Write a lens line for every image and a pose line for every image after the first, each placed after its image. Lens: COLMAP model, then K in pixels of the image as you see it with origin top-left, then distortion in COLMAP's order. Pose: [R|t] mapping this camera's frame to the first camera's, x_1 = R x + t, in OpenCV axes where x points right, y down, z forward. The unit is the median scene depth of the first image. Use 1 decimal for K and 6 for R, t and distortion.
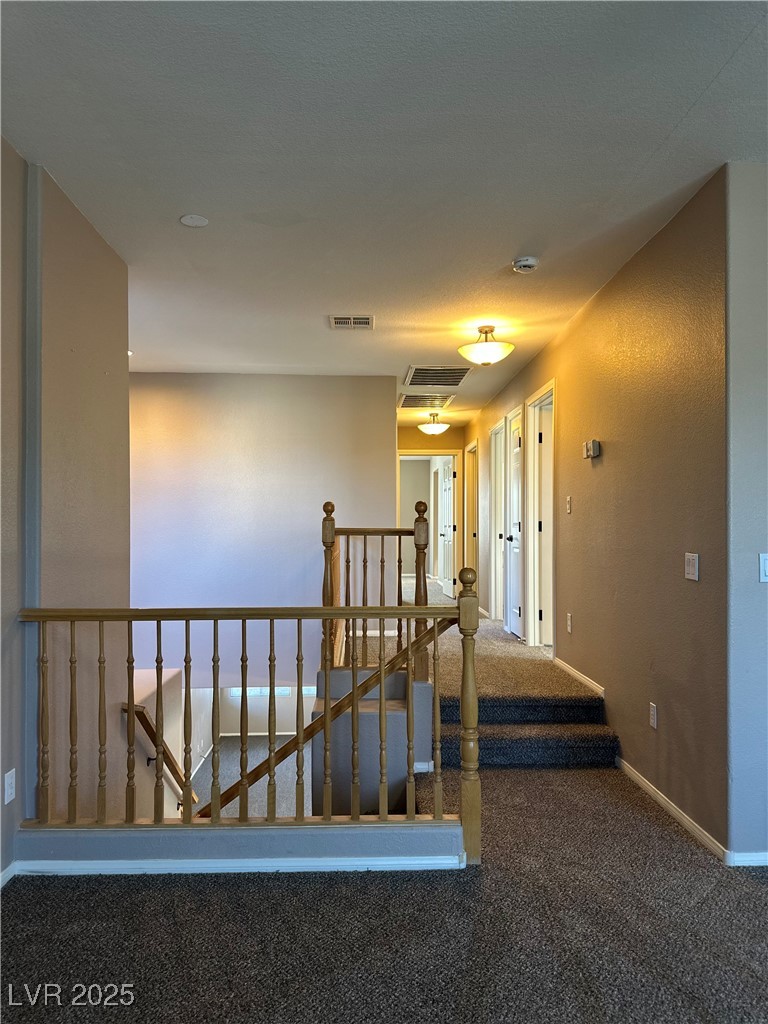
lens RADIAL K [[722.1, 0, 385.0], [0, 722.1, 516.9], [0, 0, 1]] dist [0.058342, -0.080811]
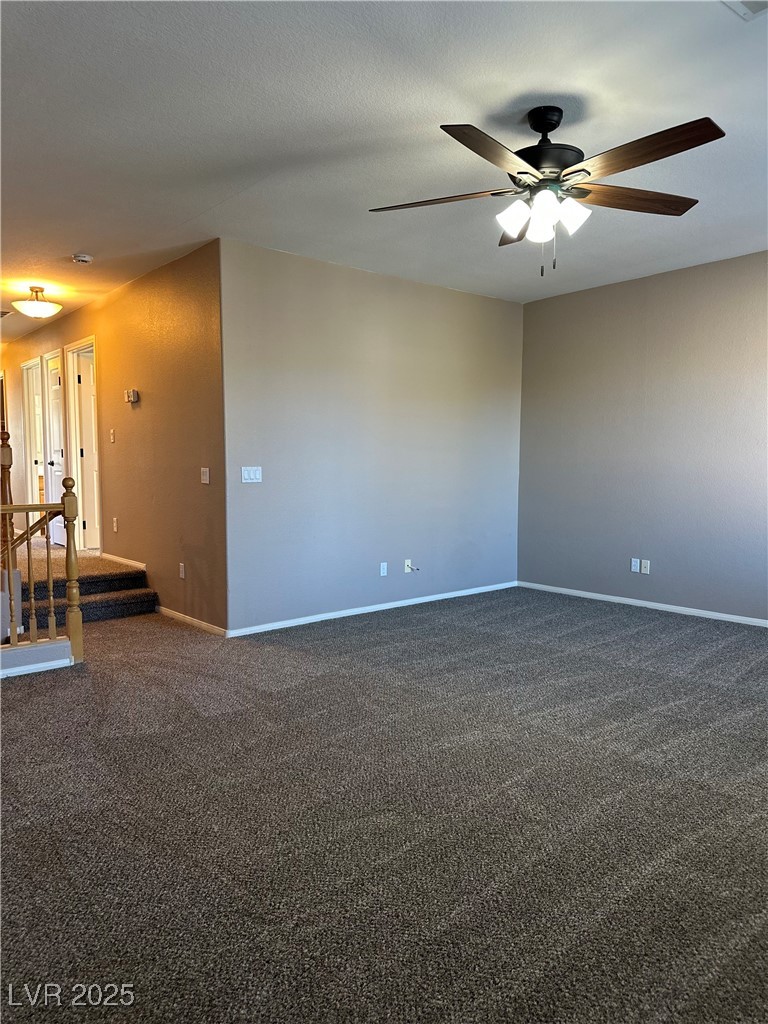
lens RADIAL K [[722.1, 0, 392.7], [0, 722.1, 514.1], [0, 0, 1]] dist [0.058342, -0.080811]
pose [[0.782348, -0.049418, 0.620878, -0.207566], [-0.008446, 0.995914, 0.089912, 0.001799], [-0.622784, -0.075586, 0.778734, -0.425841]]
